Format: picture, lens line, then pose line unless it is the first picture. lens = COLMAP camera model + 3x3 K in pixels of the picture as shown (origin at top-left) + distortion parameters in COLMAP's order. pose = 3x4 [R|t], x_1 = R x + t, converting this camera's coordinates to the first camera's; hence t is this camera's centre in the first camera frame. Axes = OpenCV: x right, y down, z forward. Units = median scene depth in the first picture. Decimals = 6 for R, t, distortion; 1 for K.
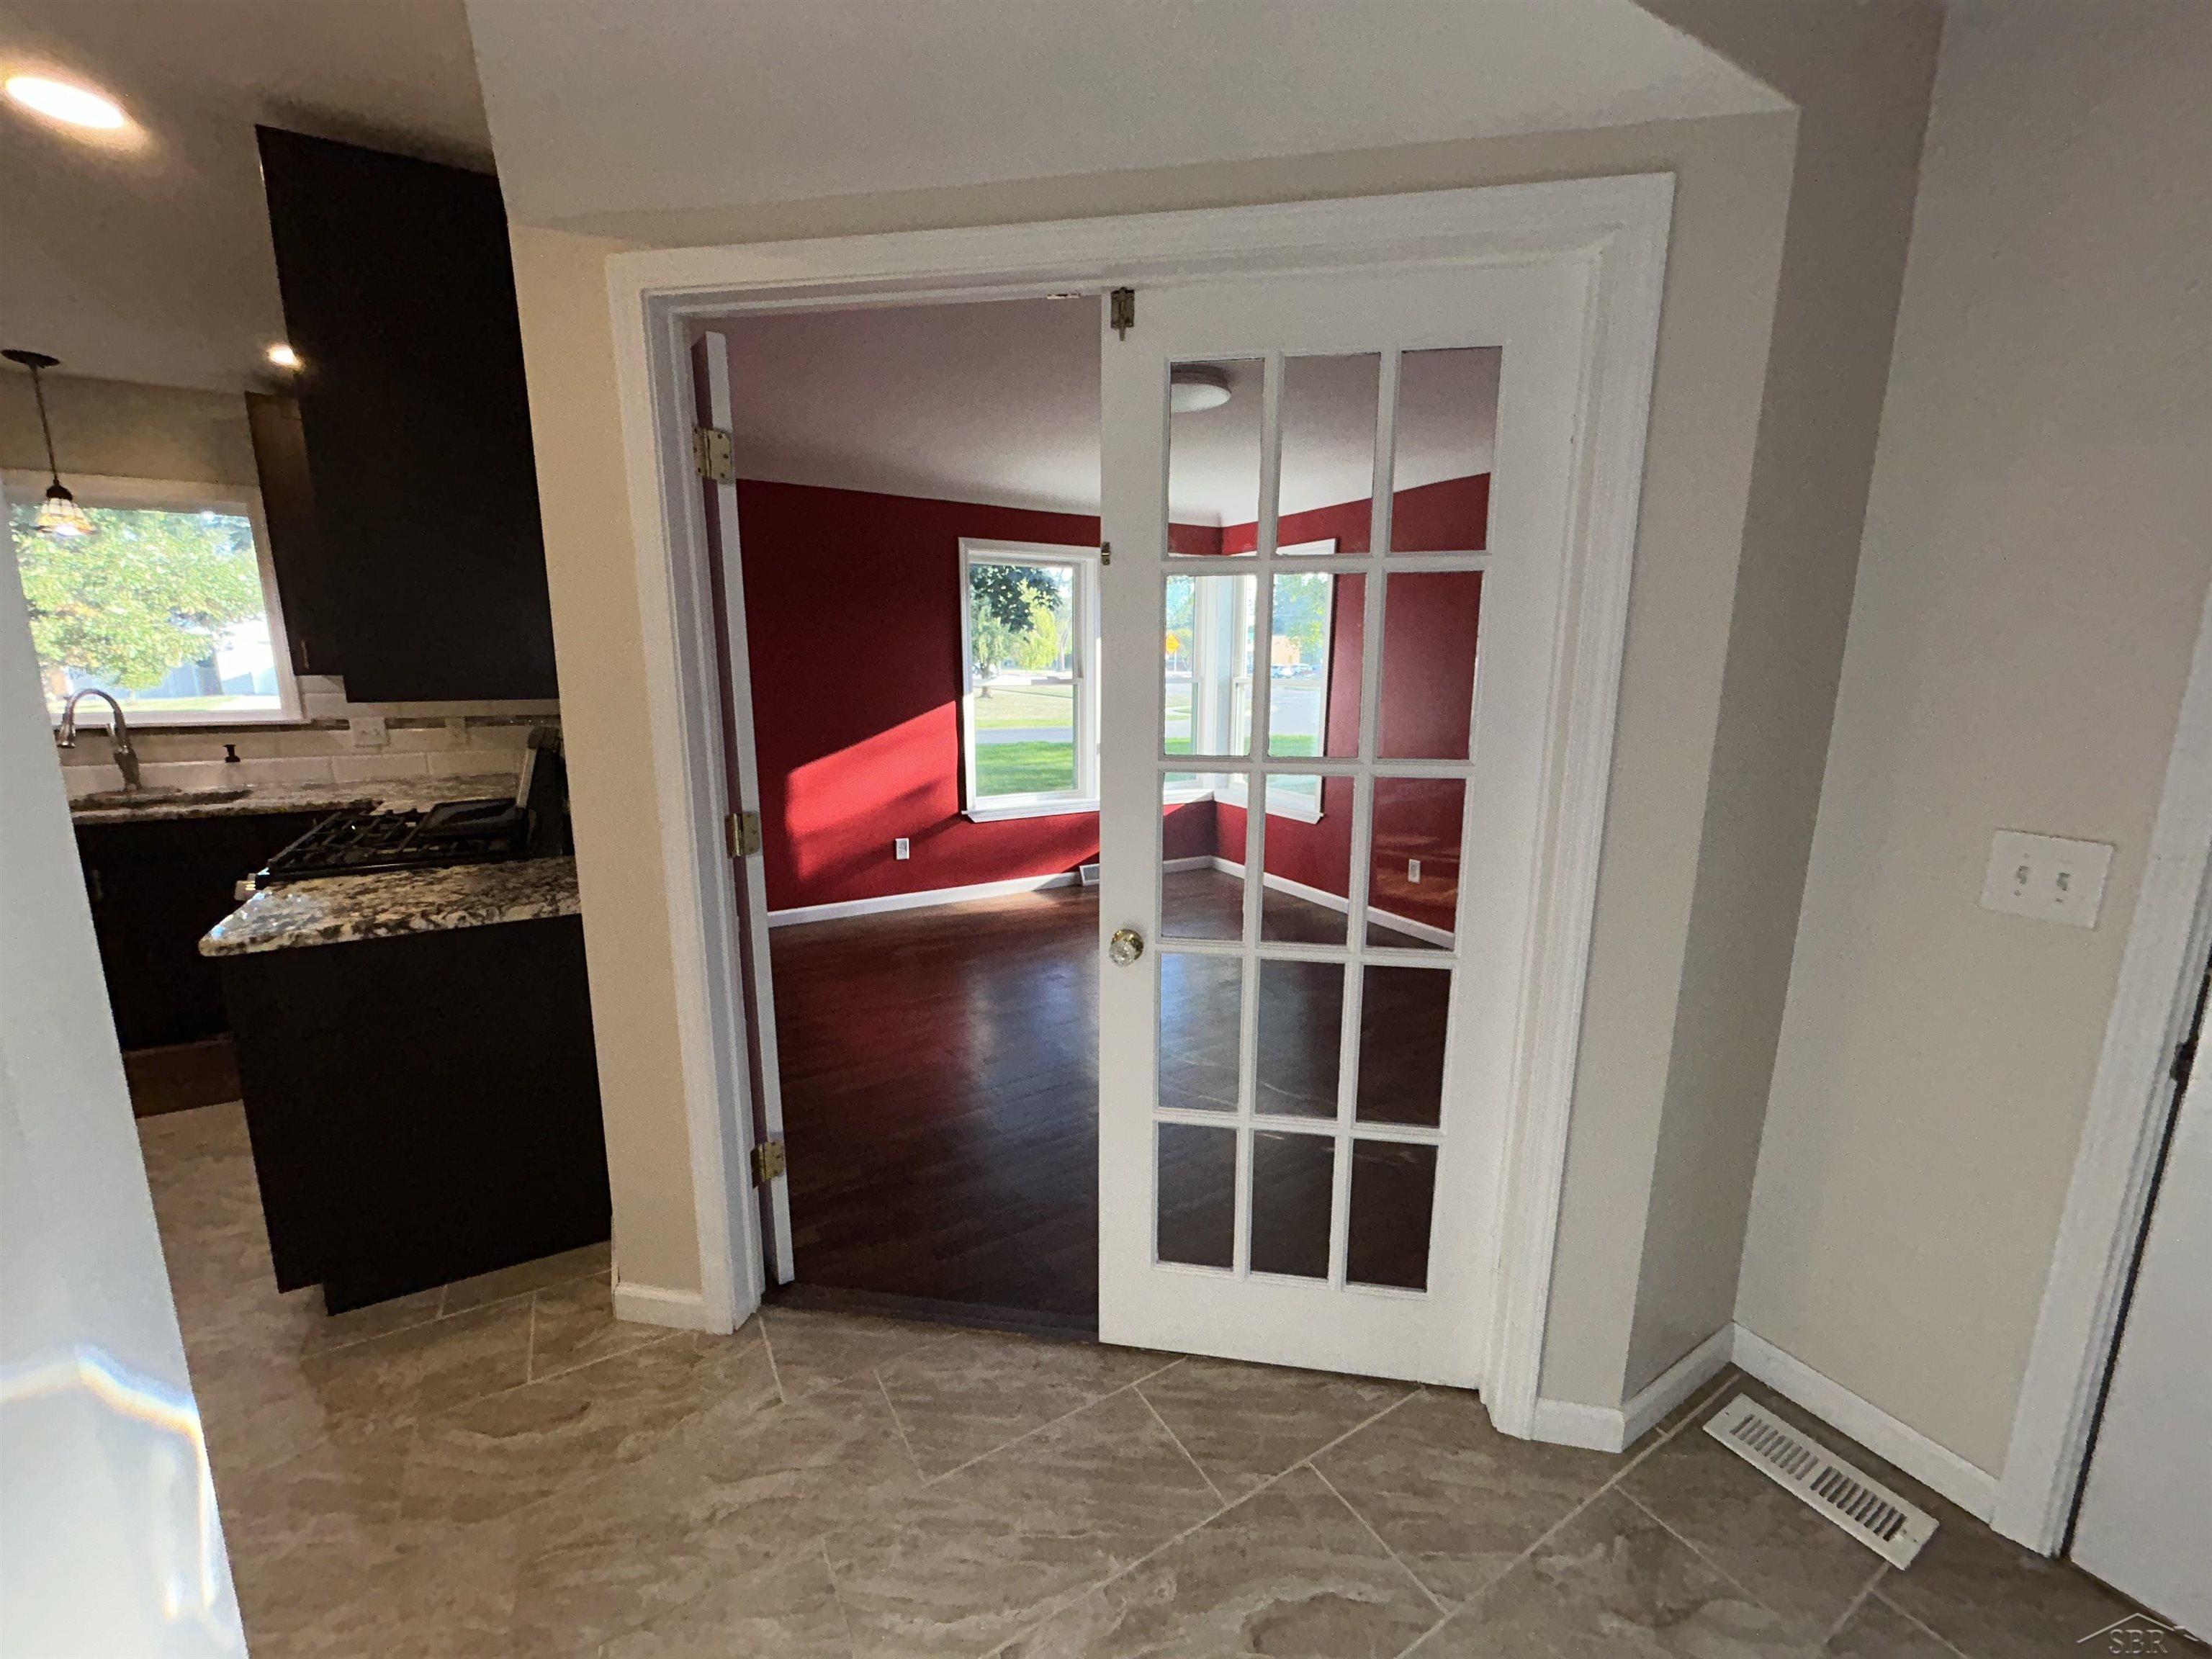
lens RADIAL K [[882.3, 0, 1106.0], [0, 882.3, 829.5], [0, 0, 1]] dist [-0.001064, -0.000477]
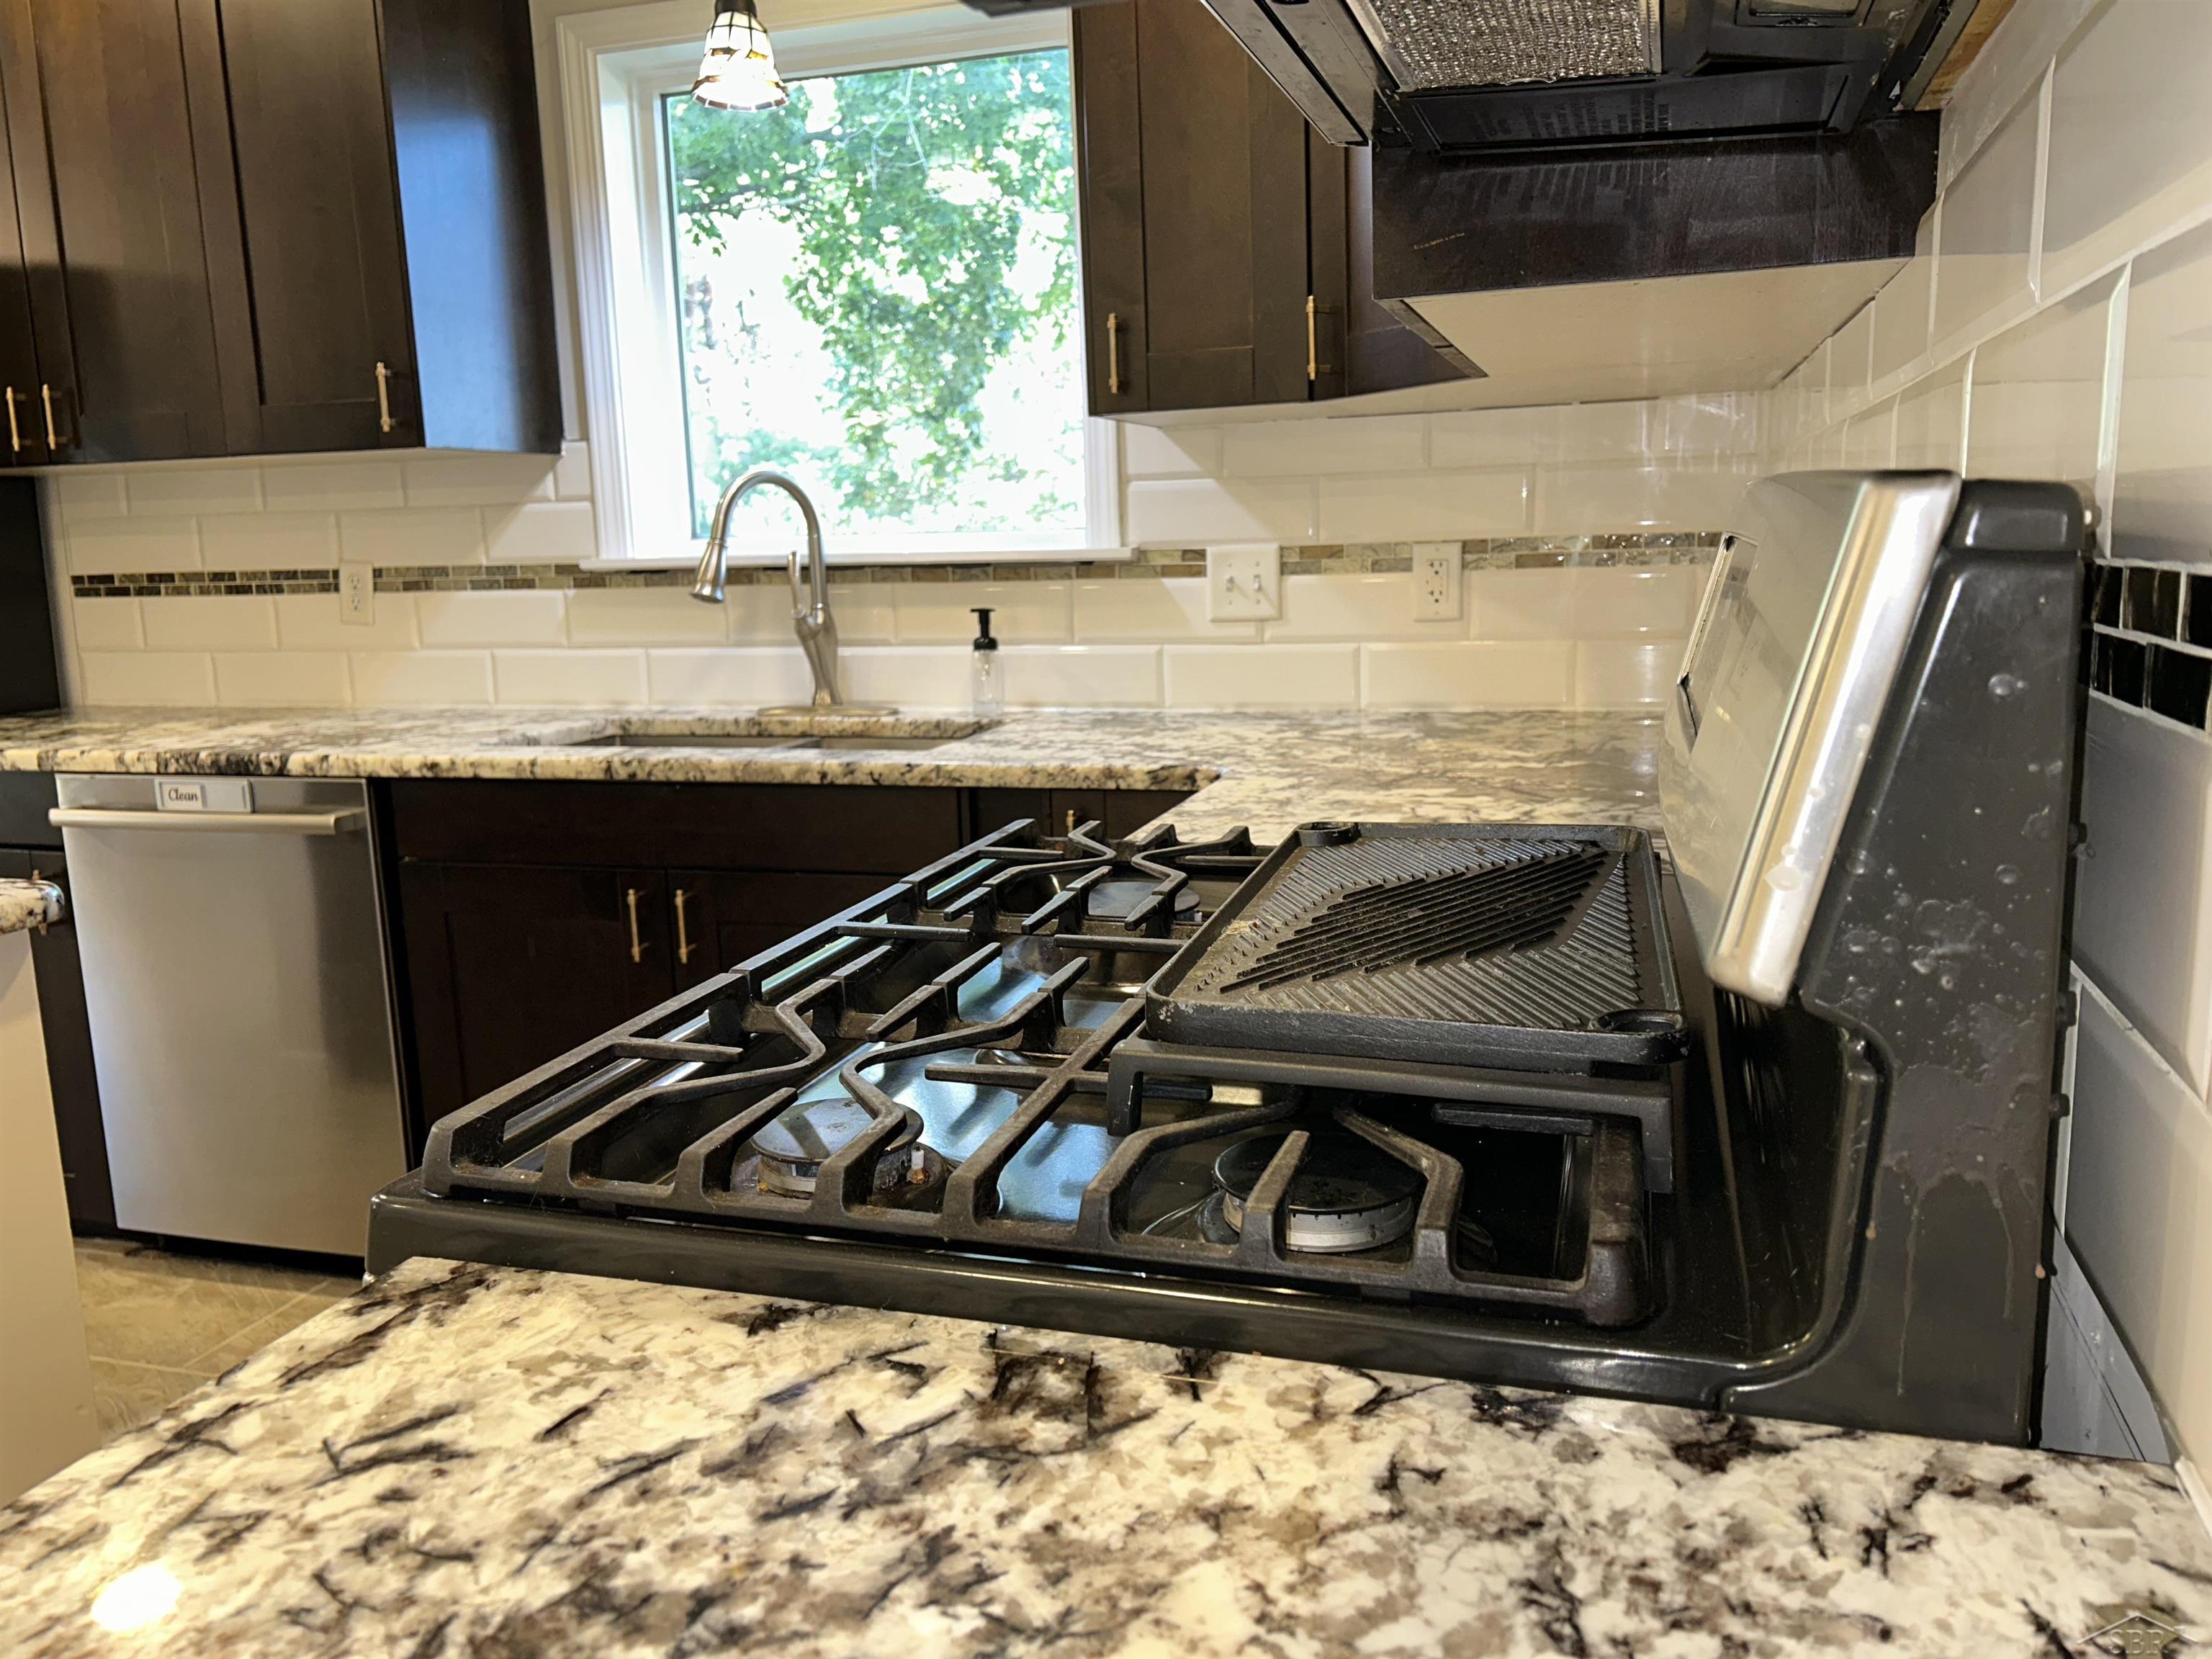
lens RADIAL K [[1694.1, 0, 1106.0], [0, 1694.1, 829.5], [0, 0, 1]] dist [0.089381, -0.006168]
pose [[0.672761, 0.101749, -0.732830, -0.366121], [-0.107204, 0.993451, 0.039518, -0.031302], [0.732052, 0.051976, 0.679263, 0.515364]]
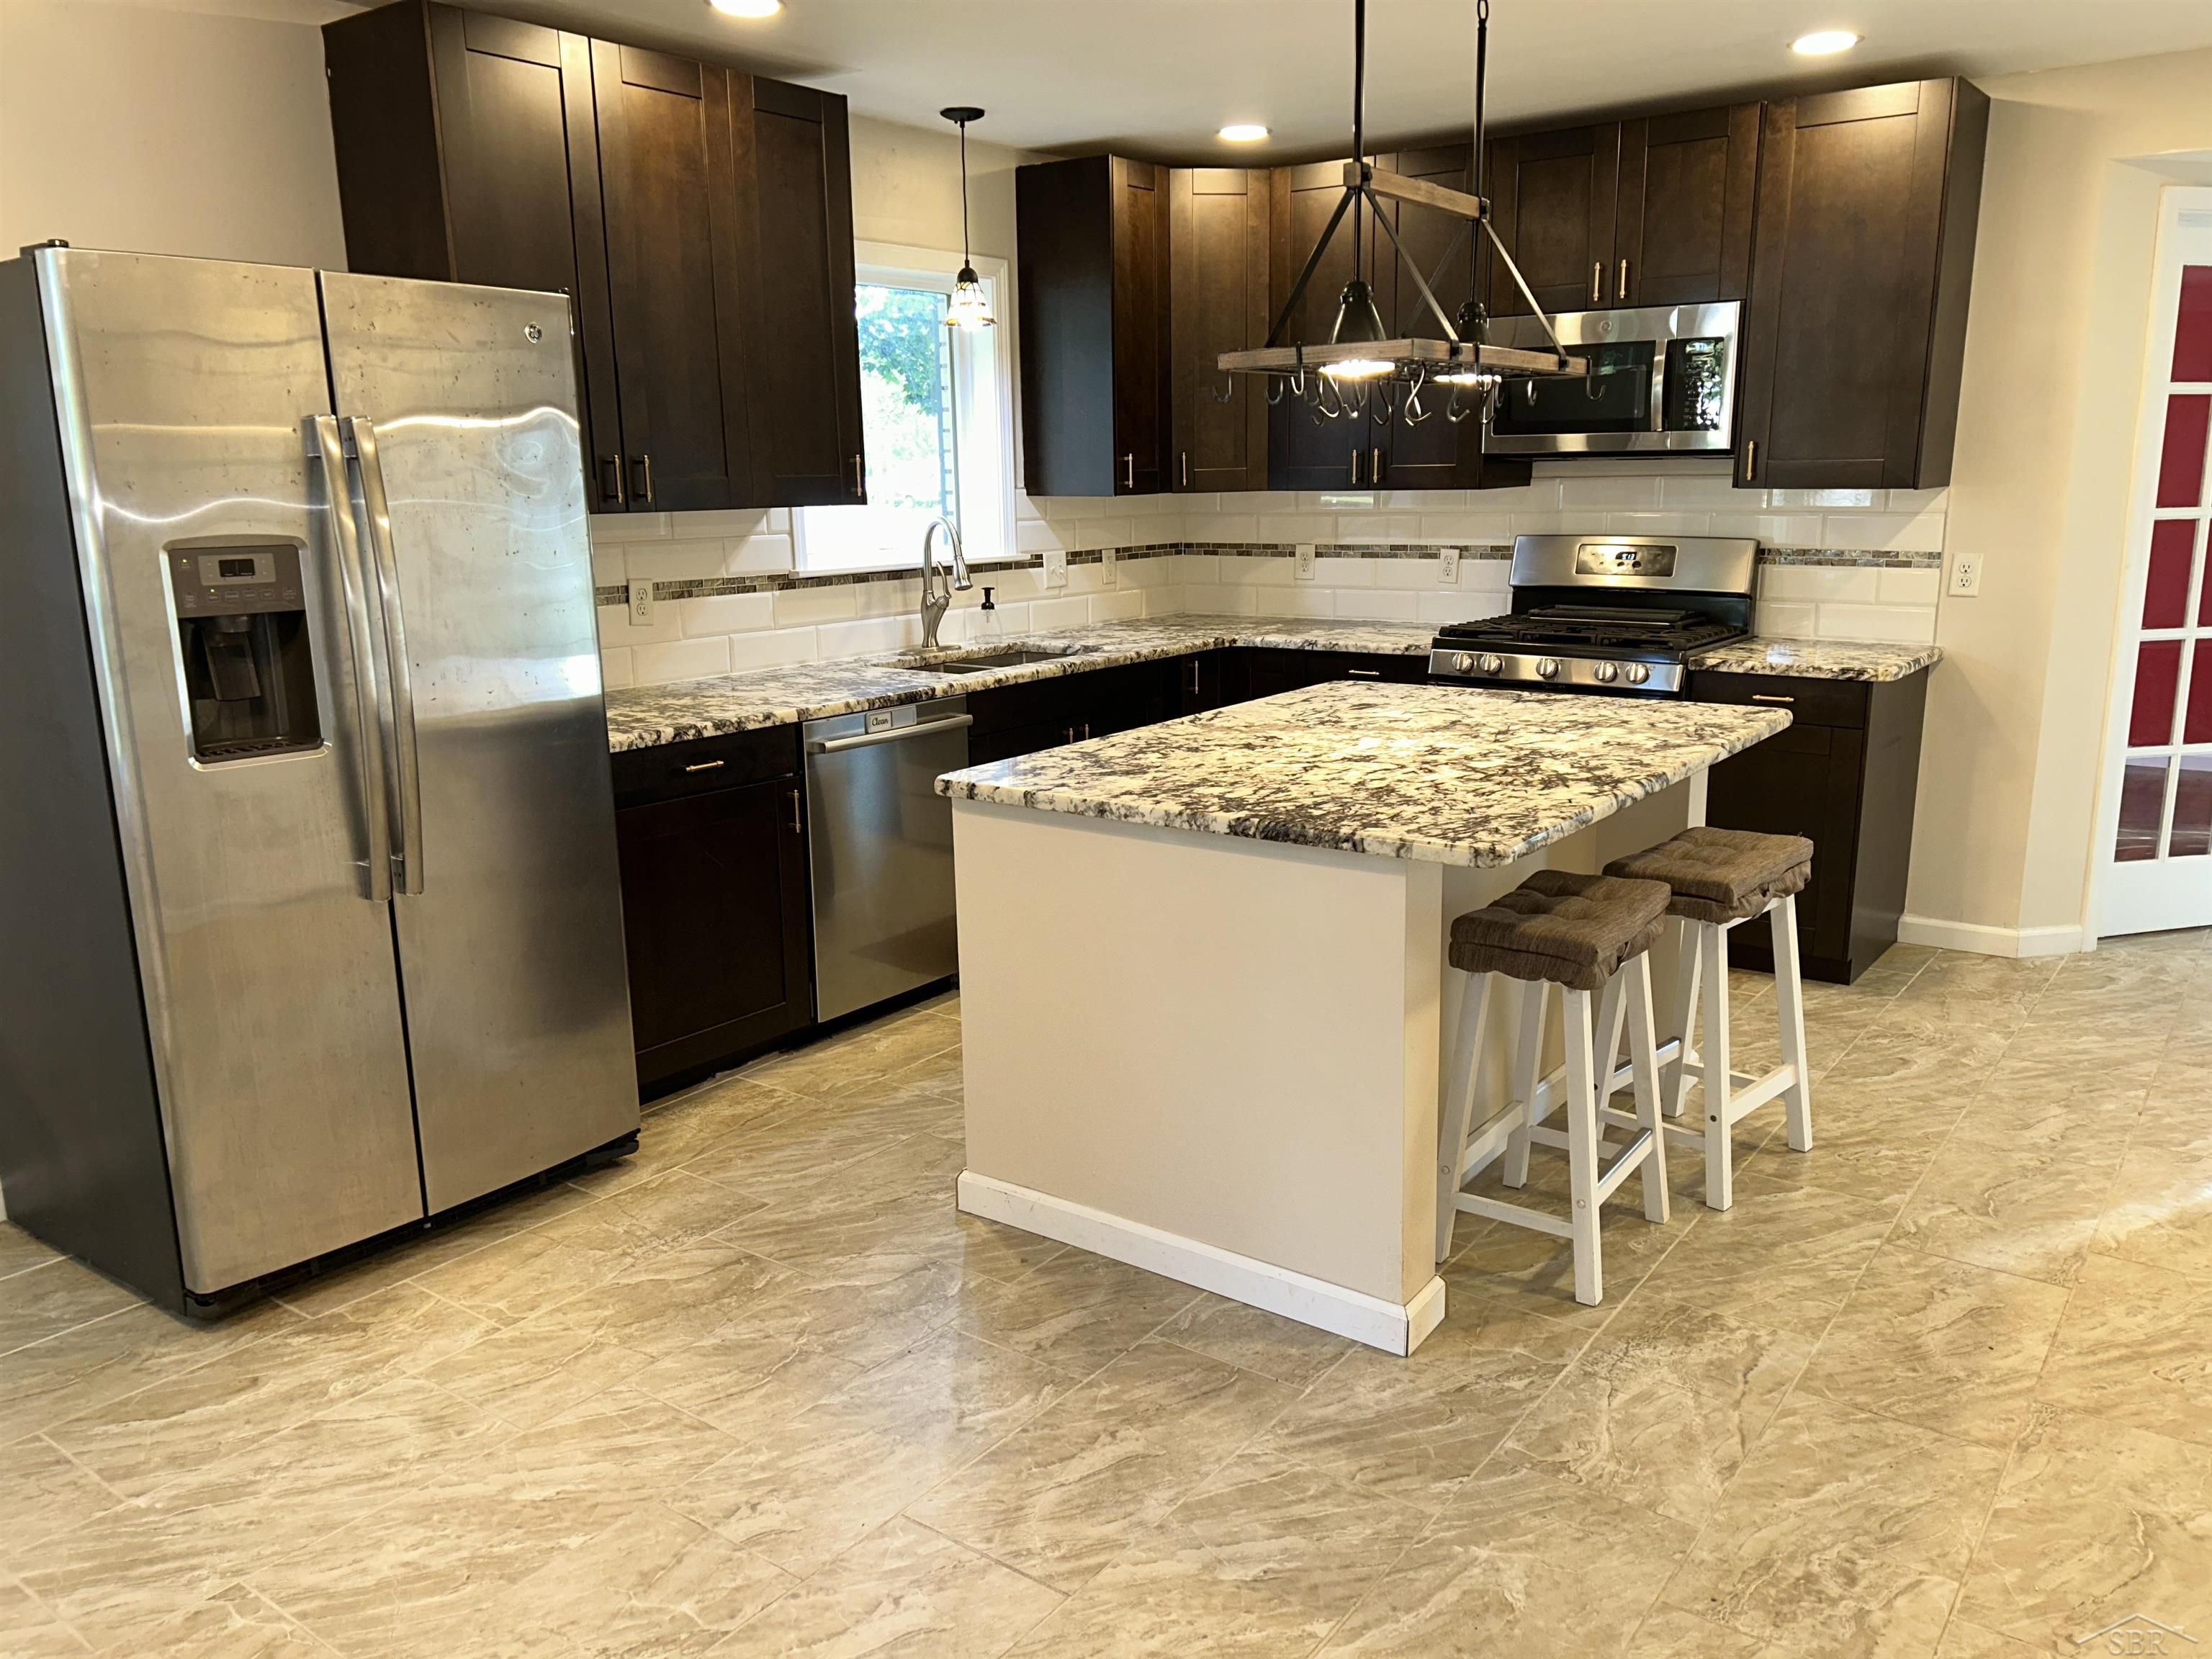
lens RADIAL K [[1694.1, 0, 1106.0], [0, 1694.1, 829.5], [0, 0, 1]] dist [0.089381, -0.006168]
pose [[0.910505, -0.103574, 0.400317, -1.569355], [0.096871, 0.994609, 0.037005, 0.077243], [-0.401991, 0.005086, 0.915629, -0.463029]]
